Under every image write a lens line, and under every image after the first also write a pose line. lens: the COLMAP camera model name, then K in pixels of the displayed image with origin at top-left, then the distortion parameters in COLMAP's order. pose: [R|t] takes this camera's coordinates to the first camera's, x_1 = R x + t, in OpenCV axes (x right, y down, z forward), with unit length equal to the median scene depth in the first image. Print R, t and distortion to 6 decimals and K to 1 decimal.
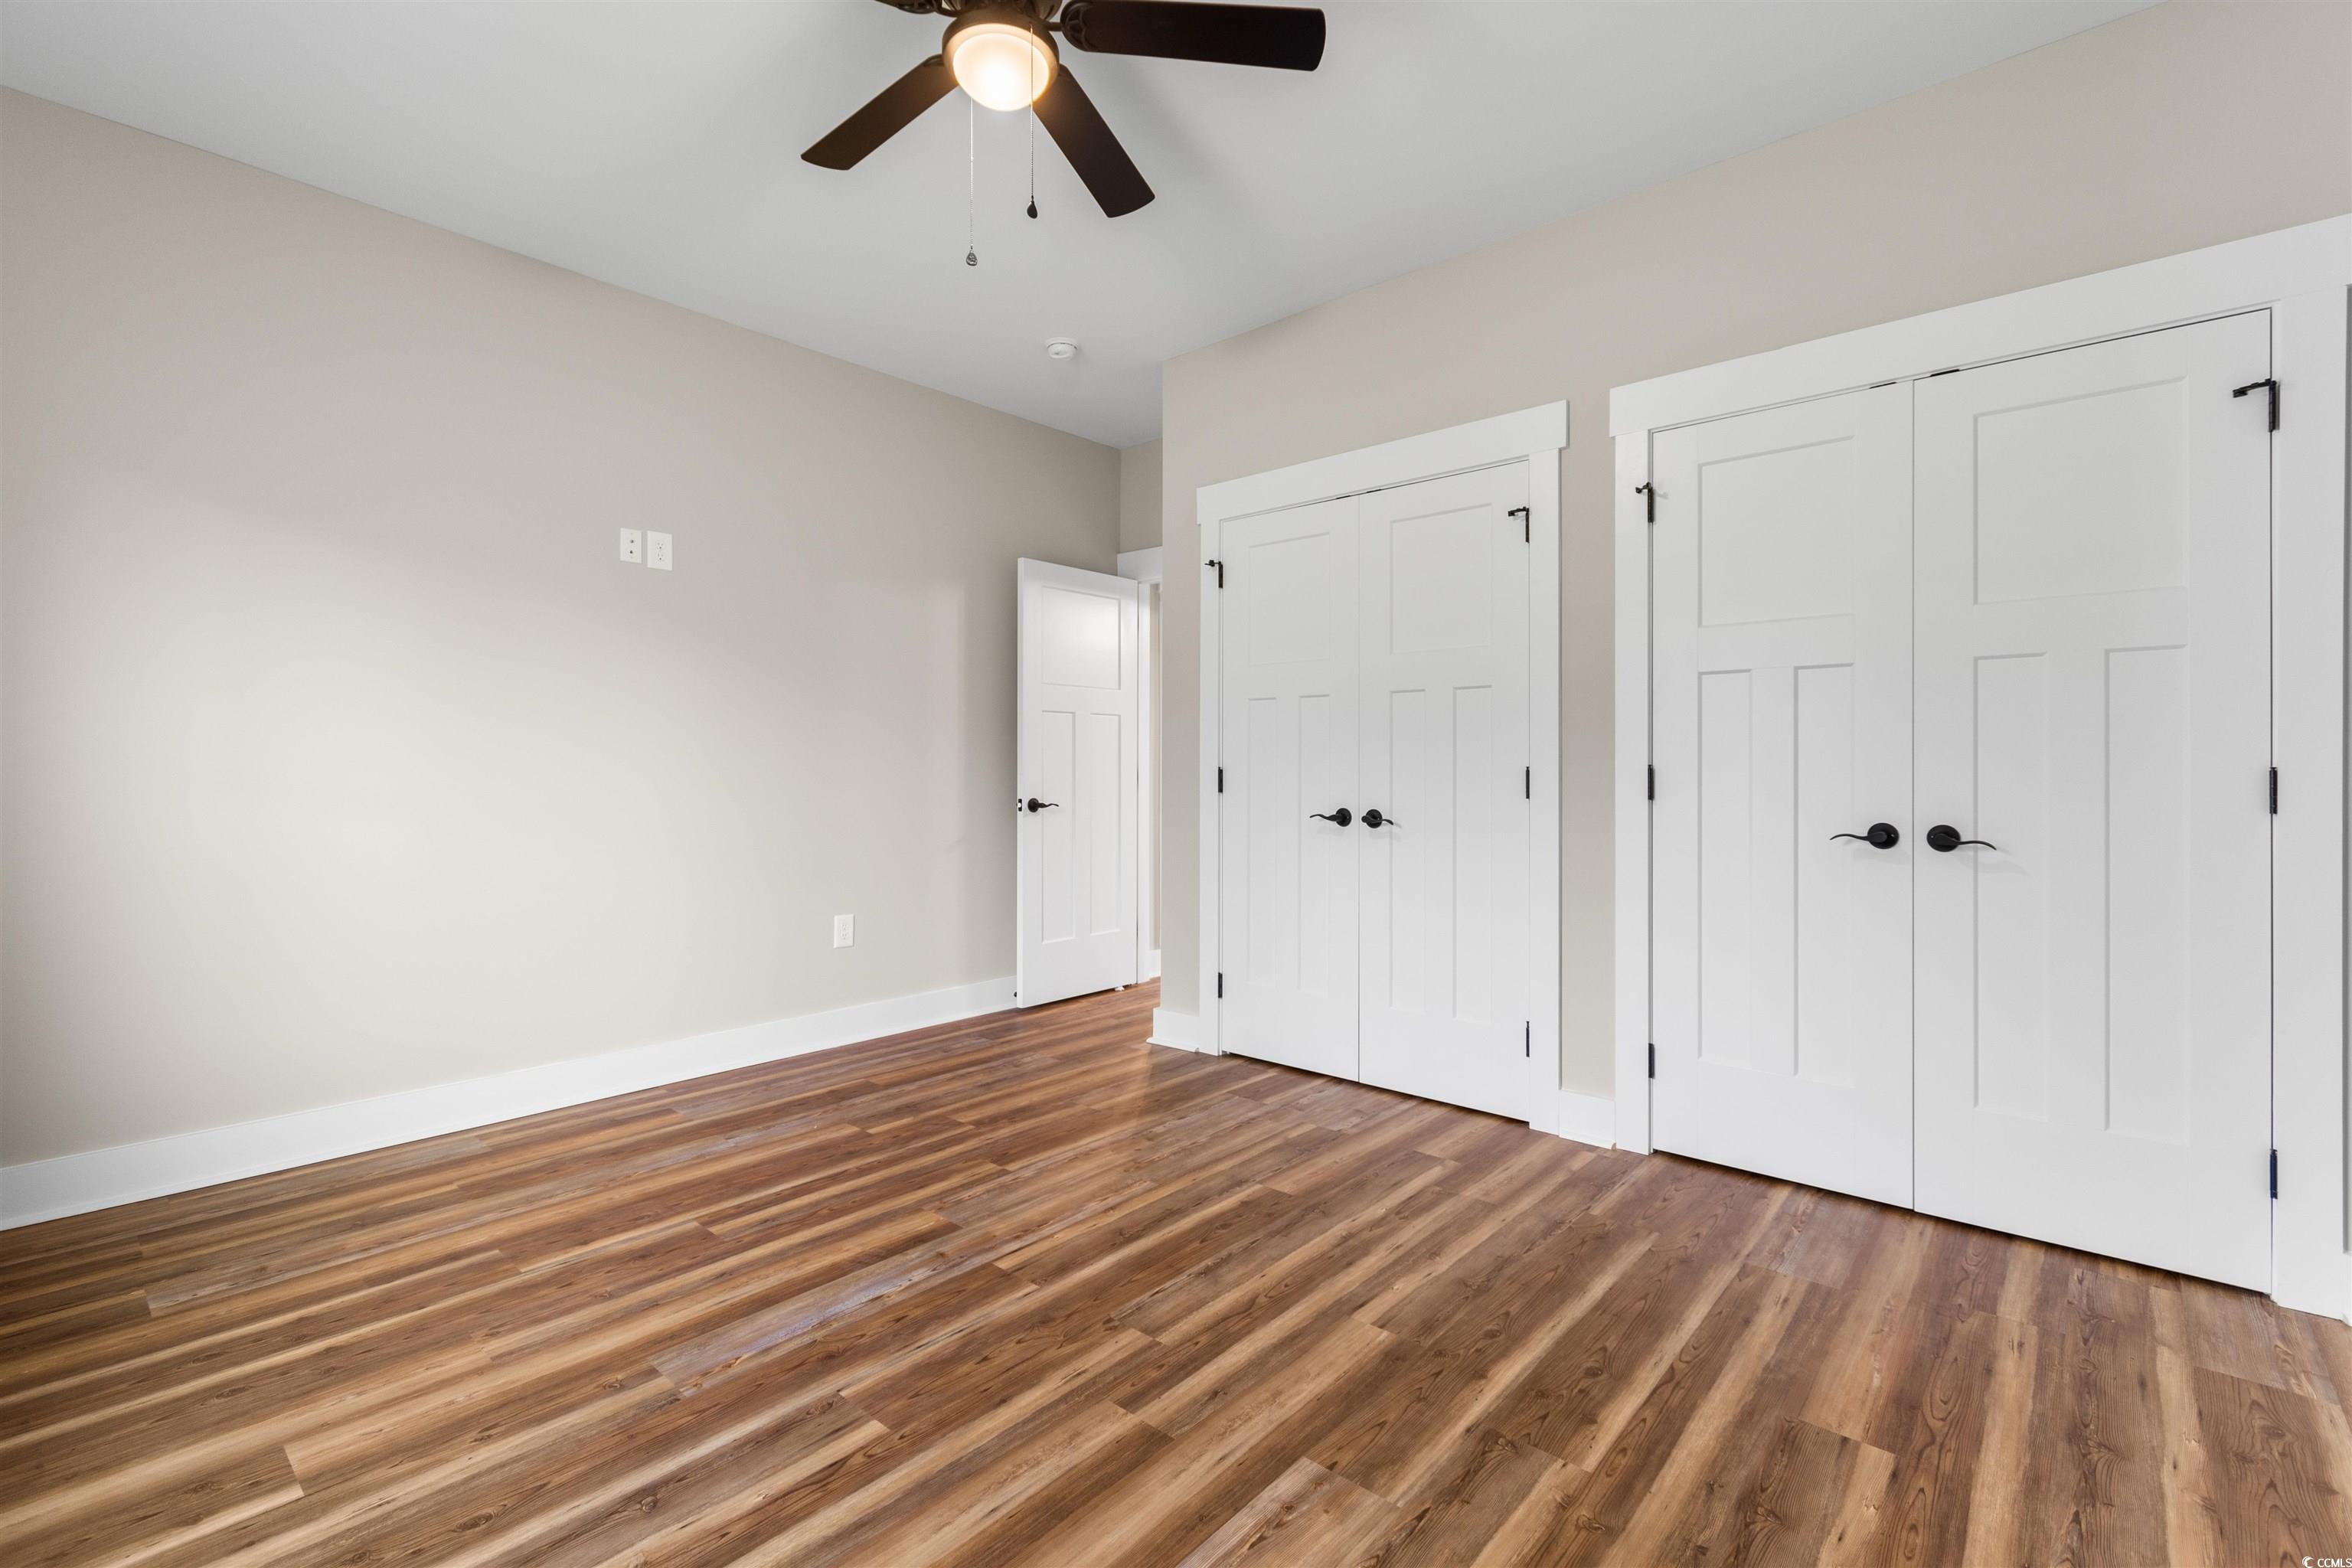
lens RADIAL K [[1028.4, 0, 1177.7], [0, 1028.4, 768.1], [0, 0, 1]] dist [0.005784, -0.002506]
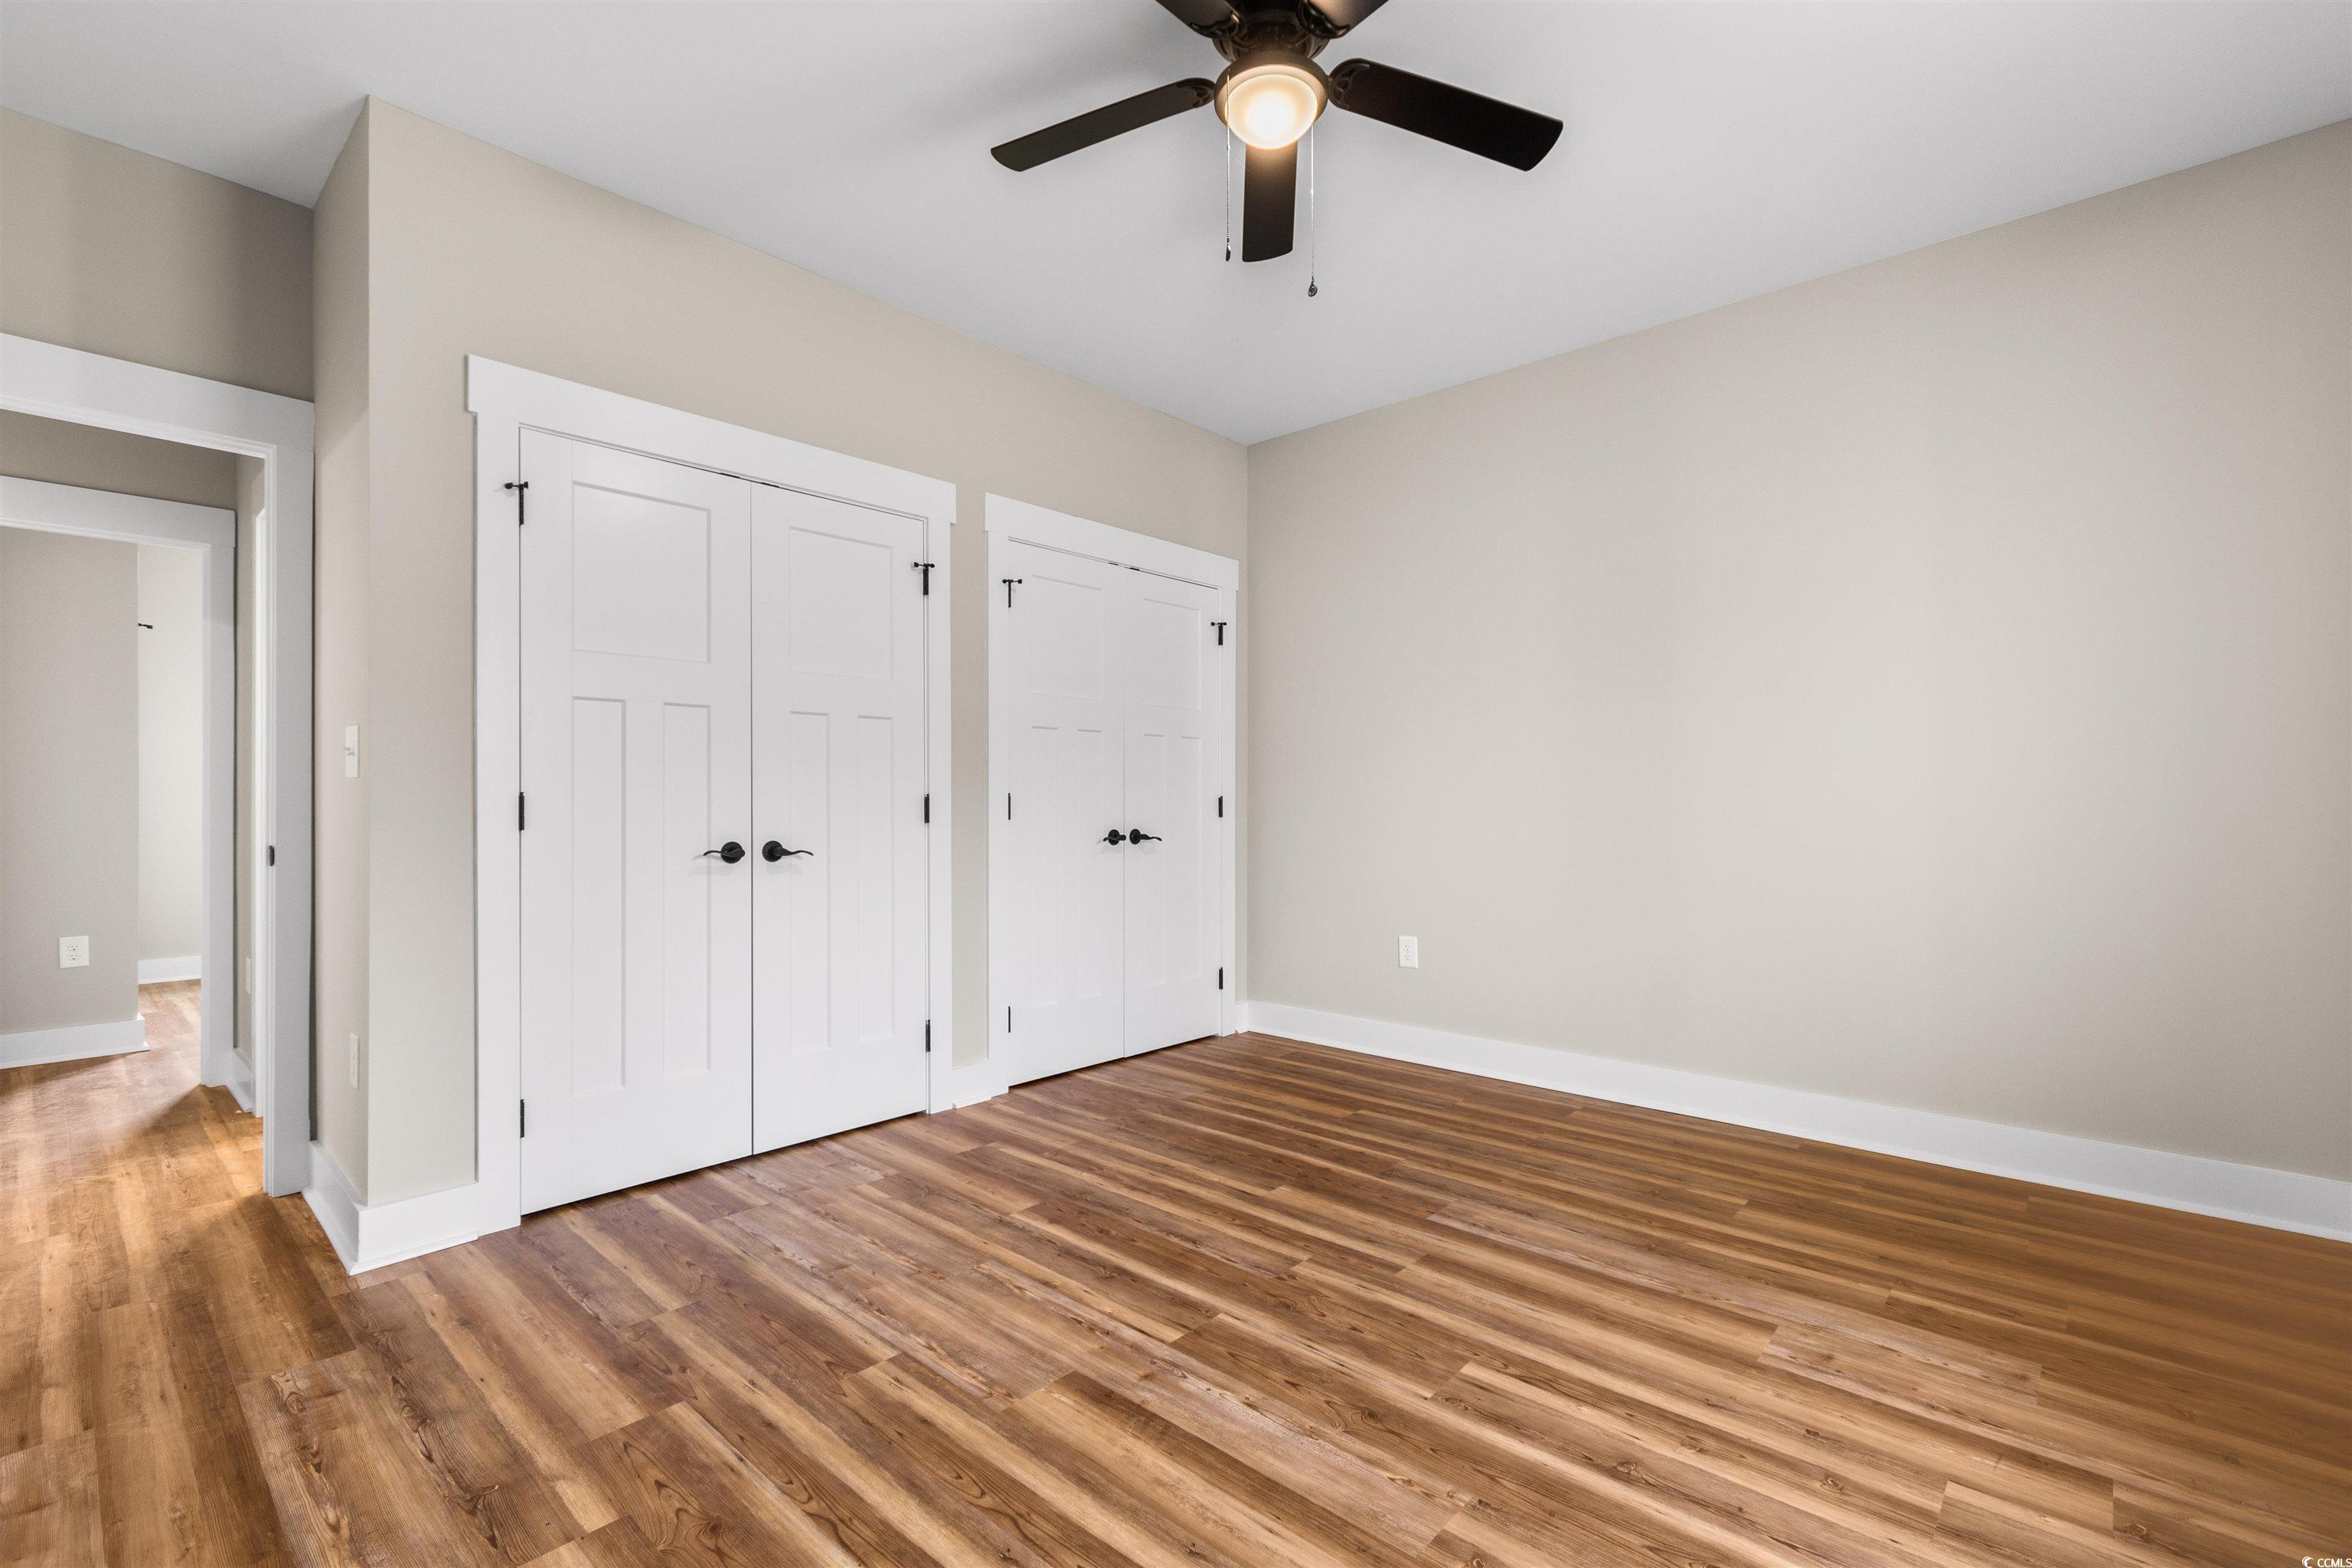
lens RADIAL K [[1028.4, 0, 1179.9], [0, 1028.4, 795.3], [0, 0, 1]] dist [0.005784, -0.002506]
pose [[0.020767, 0.001377, 0.999783, -1.085408], [-0.000084, 0.999999, -0.001376, 0.002009], [-0.999784, -0.000055, 0.020767, 0.974140]]
